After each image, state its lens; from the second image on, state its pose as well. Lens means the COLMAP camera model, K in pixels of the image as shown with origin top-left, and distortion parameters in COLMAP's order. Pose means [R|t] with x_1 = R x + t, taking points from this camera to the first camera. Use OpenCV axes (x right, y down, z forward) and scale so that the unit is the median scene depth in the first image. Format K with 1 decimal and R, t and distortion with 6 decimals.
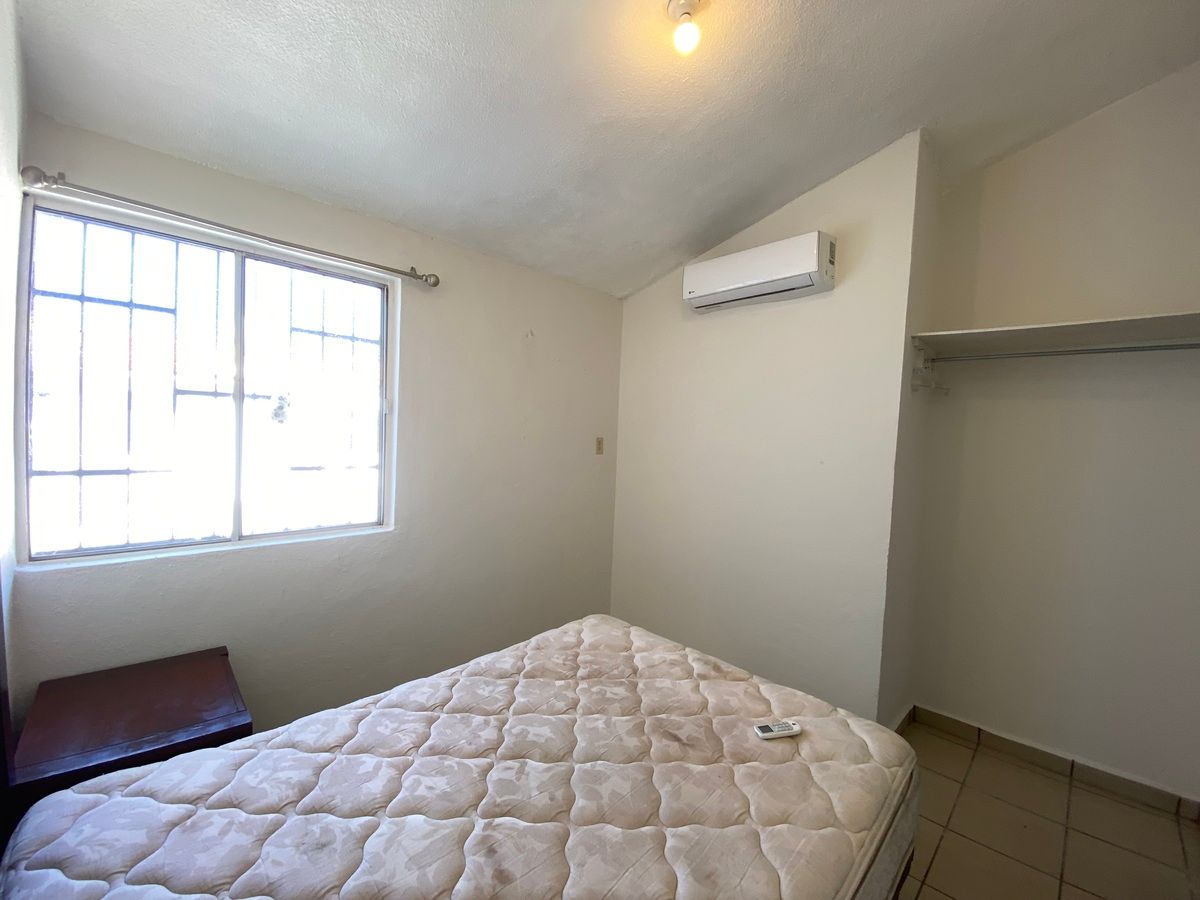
lens RADIAL K [[484.4, 0, 600.0], [0, 484.4, 450.0], [0, 0, 1]] dist [0.015901, -0.019549]
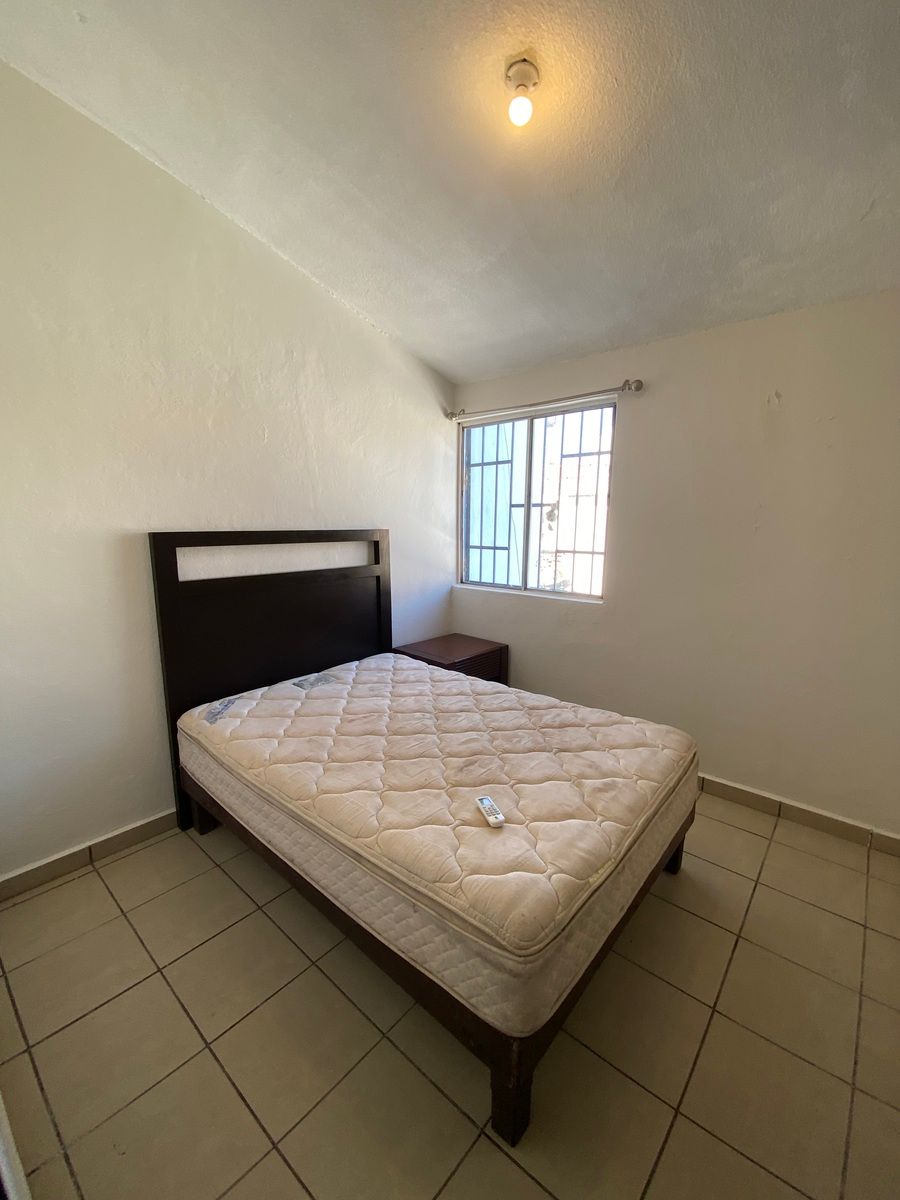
lens RADIAL K [[484.4, 0, 450.0], [0, 484.4, 600.0], [0, 0, 1]] dist [0.015901, -0.019549]
pose [[0.069129, 0.130812, -0.988994, 1.023736], [-0.031034, 0.991168, 0.128930, 0.007625], [0.997125, 0.021780, 0.072578, 0.654972]]
